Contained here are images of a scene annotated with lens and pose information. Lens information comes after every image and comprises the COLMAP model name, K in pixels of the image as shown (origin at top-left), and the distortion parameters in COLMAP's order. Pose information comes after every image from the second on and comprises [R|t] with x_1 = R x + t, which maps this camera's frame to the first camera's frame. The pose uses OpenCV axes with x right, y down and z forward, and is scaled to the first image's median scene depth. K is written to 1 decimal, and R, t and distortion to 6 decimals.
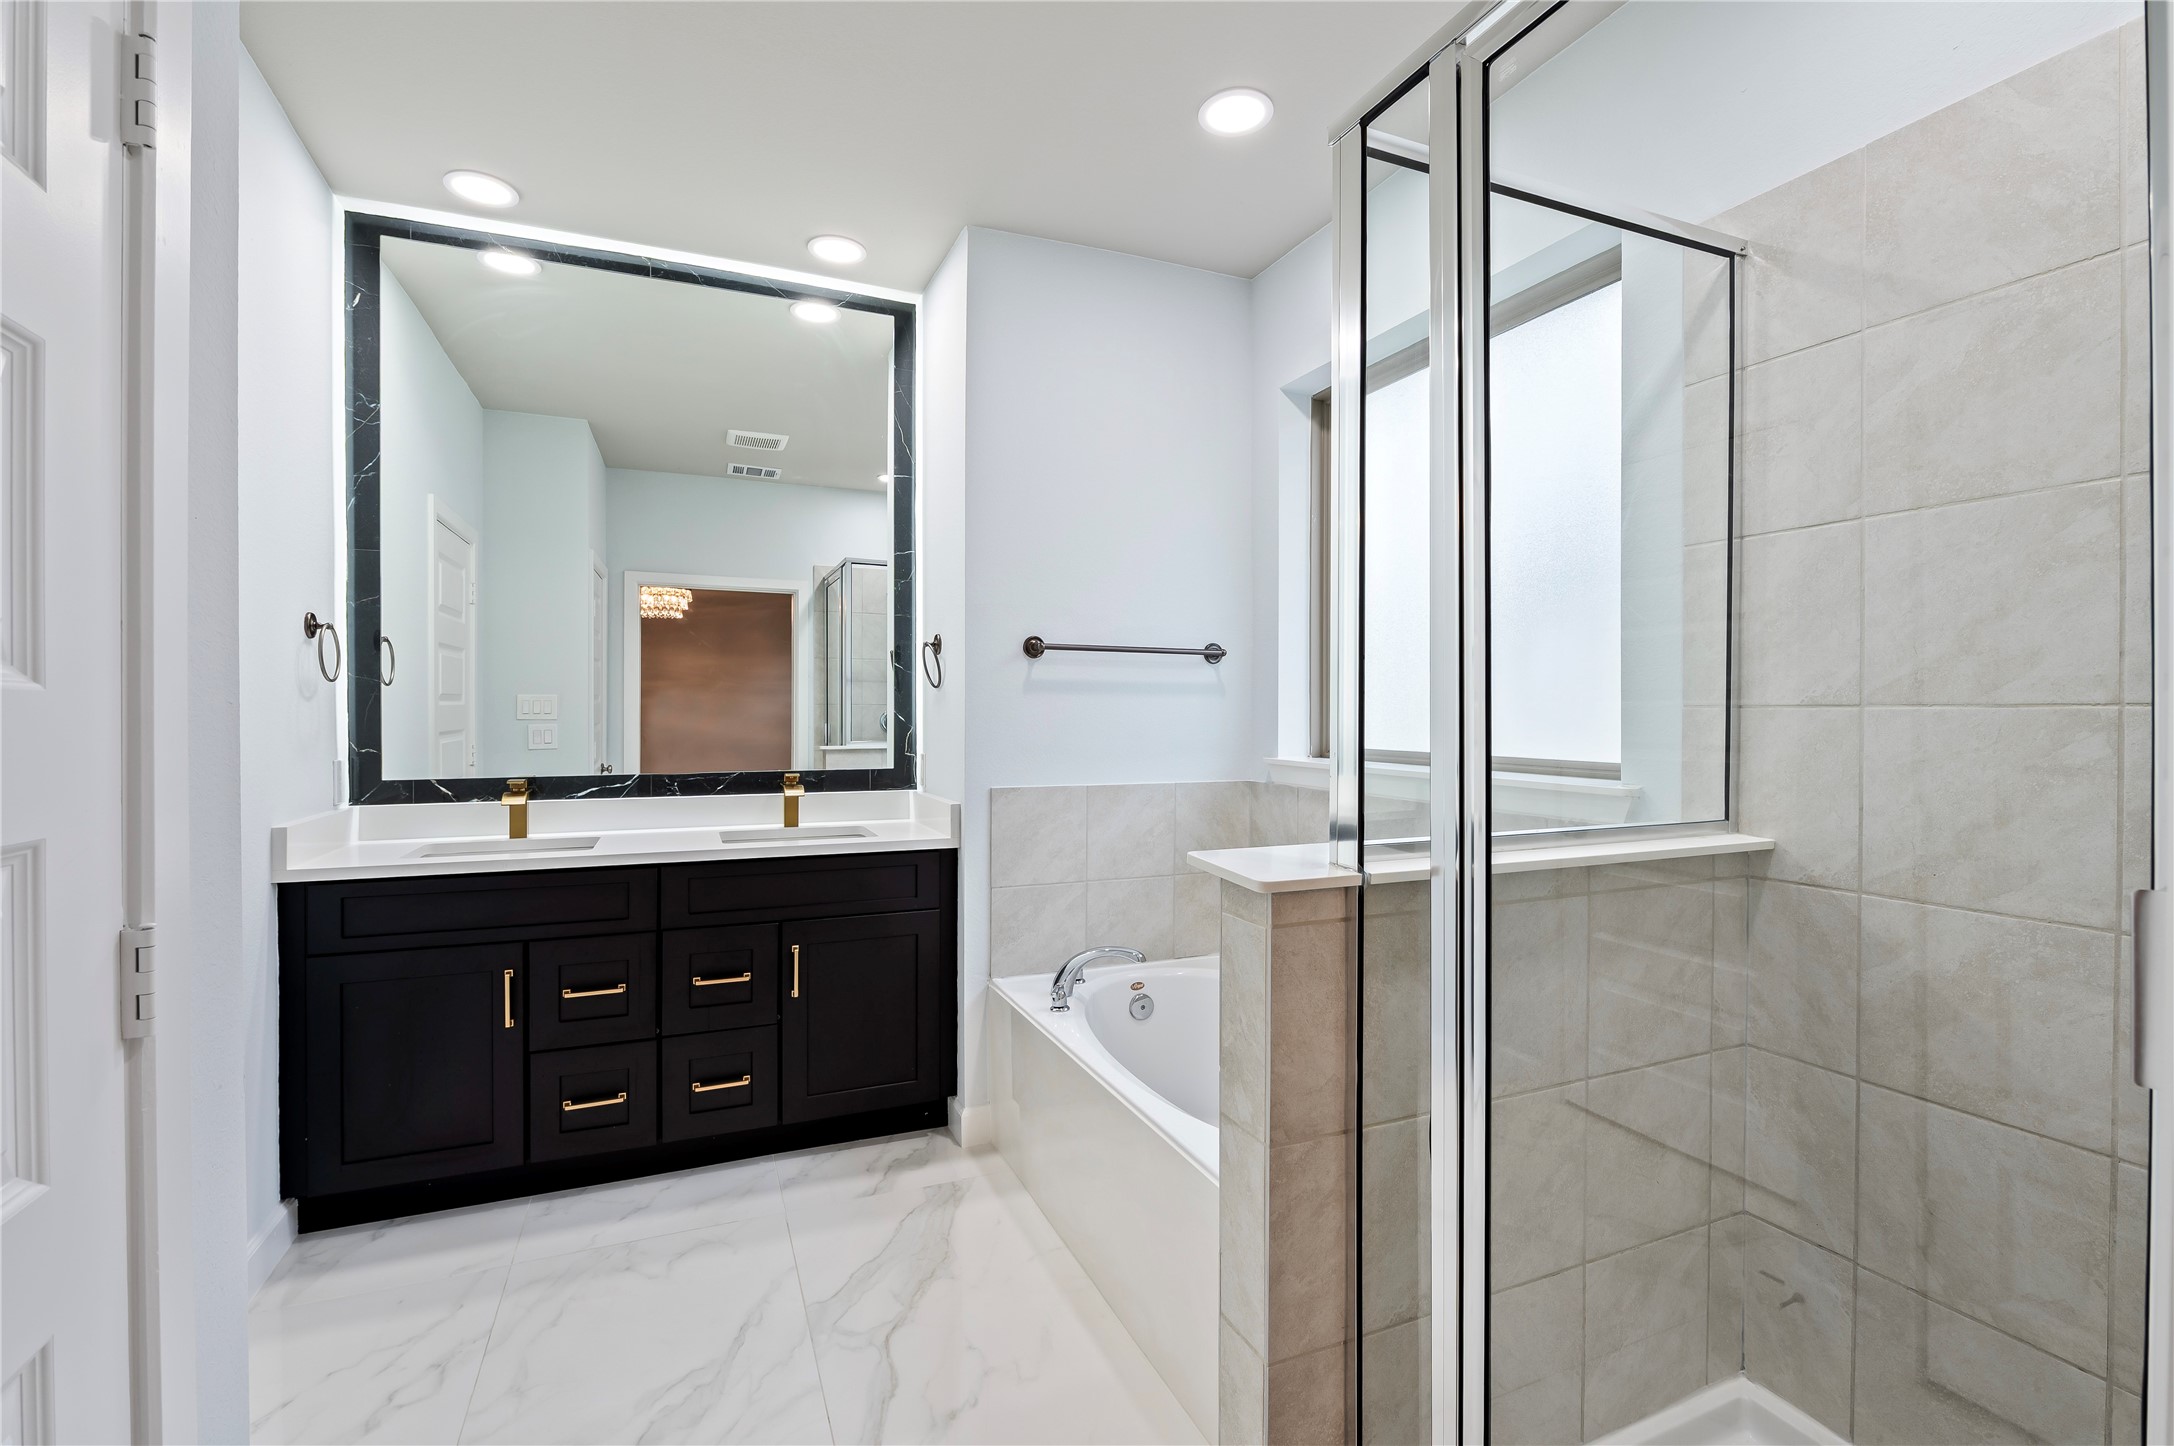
lens RADIAL K [[963.0, 0, 1098.5], [0, 963.0, 710.9], [0, 0, 1]] dist [-0.005154, -0.000472]
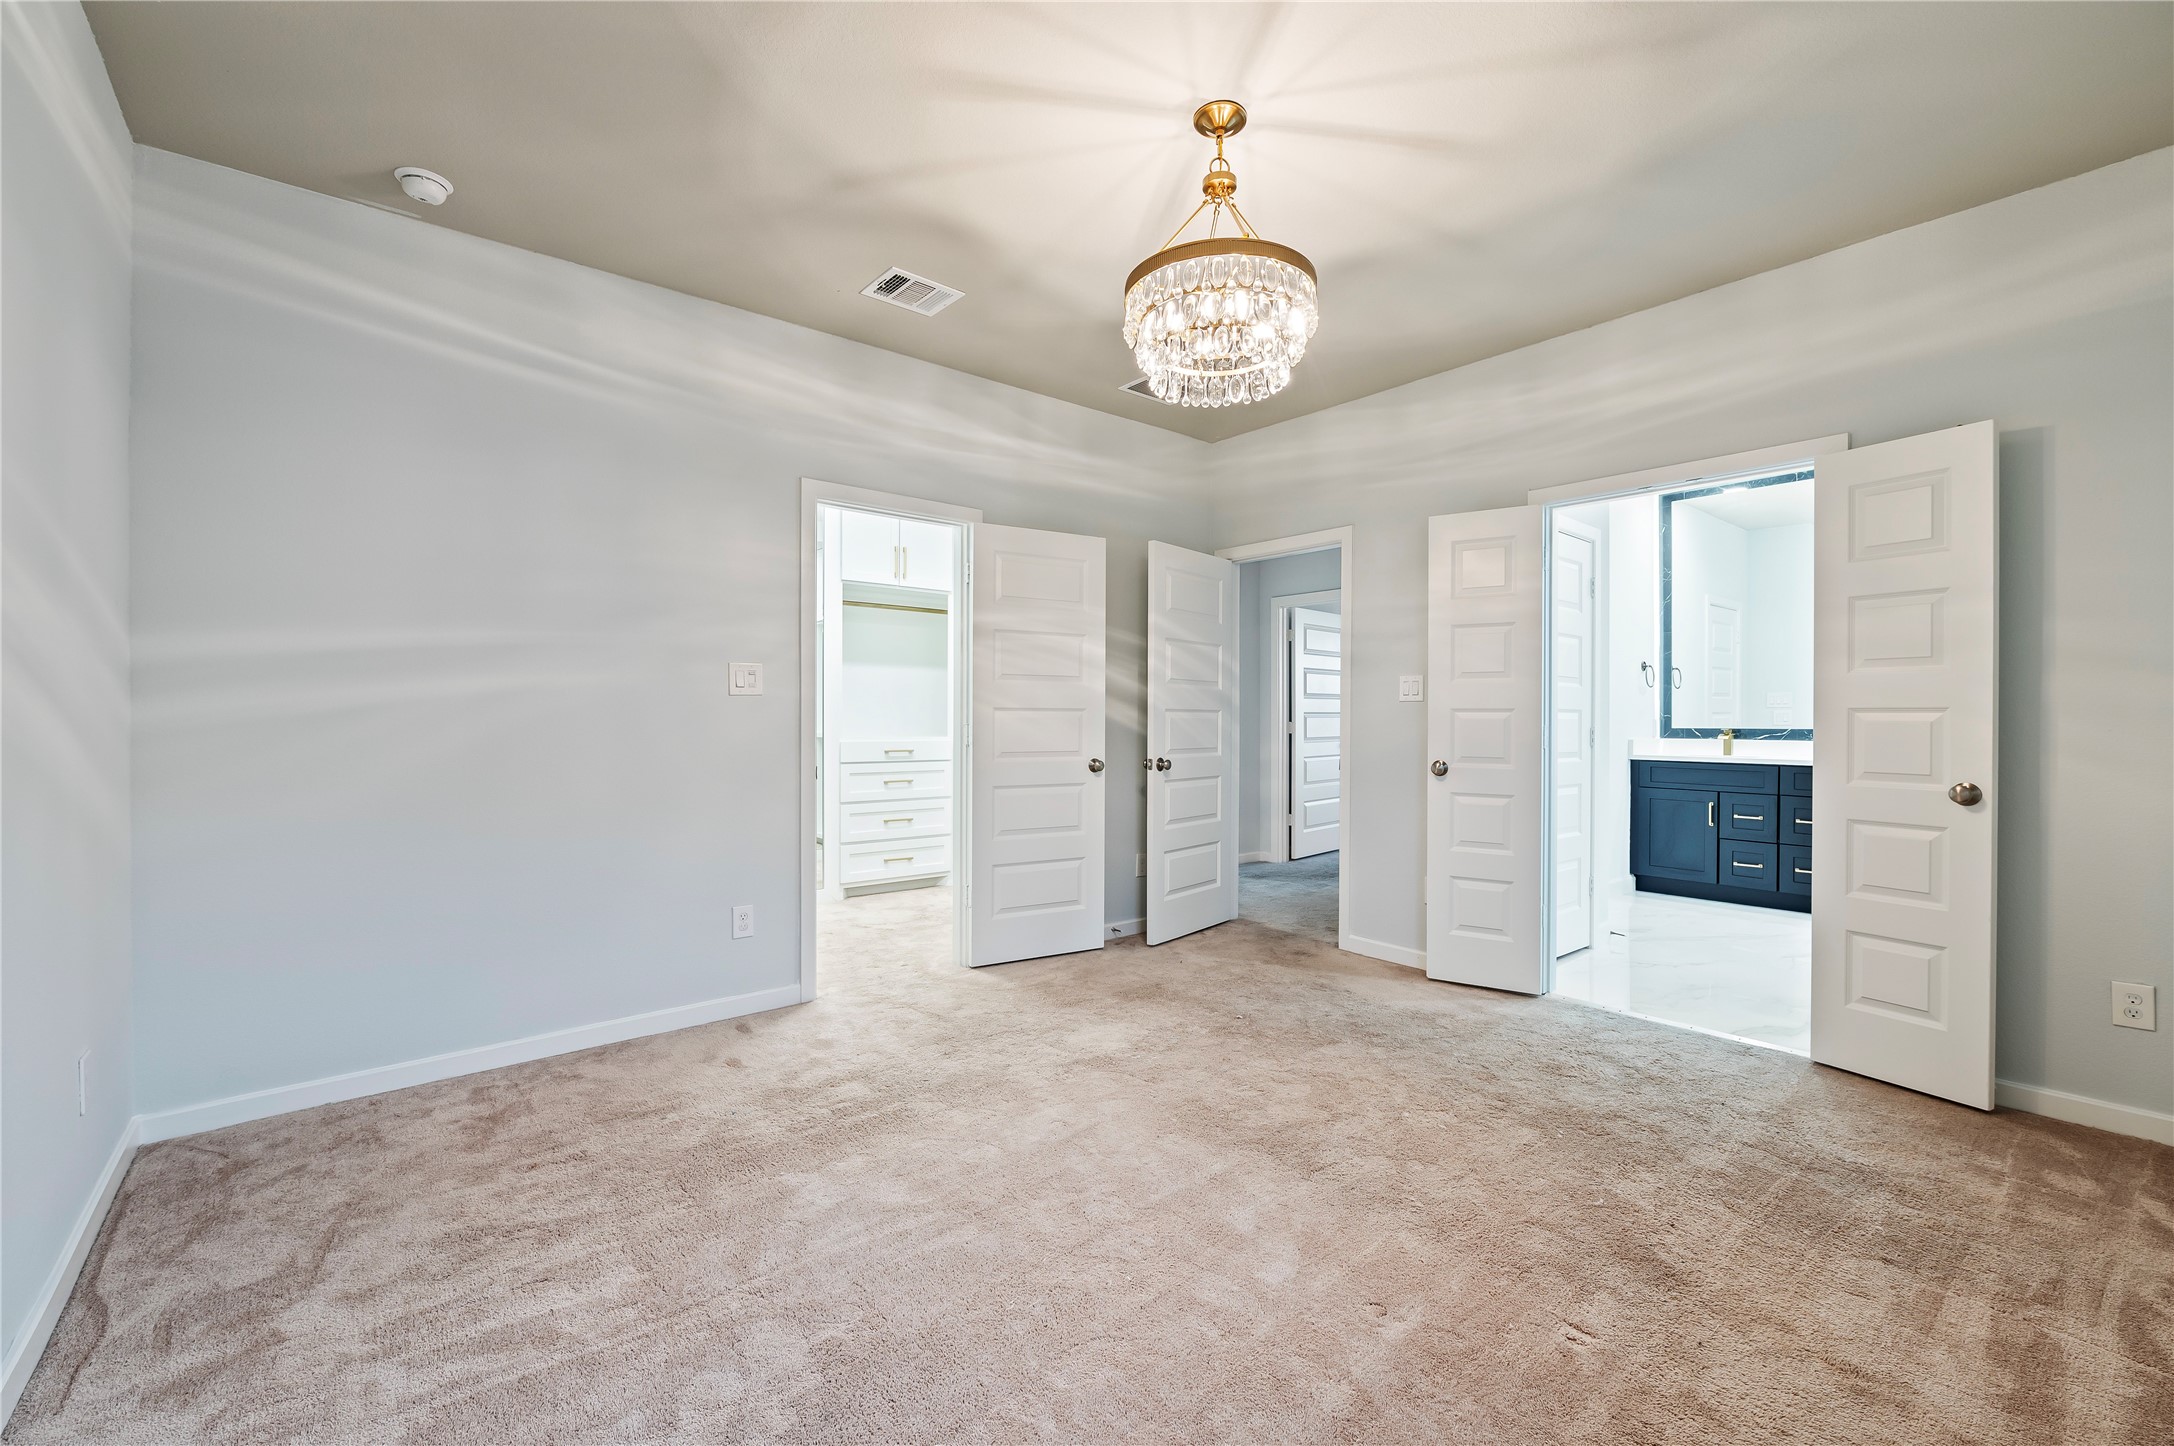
lens RADIAL K [[896.3, 0, 1097.0], [0, 896.3, 712.8], [0, 0, 1]] dist [-0.004585, -0.000165]
pose [[0.282946, 0.000195, -0.959136, 0.996620], [-0.005696, 0.999983, -0.001477, 0.045852], [0.959119, 0.005881, 0.282942, -1.016631]]
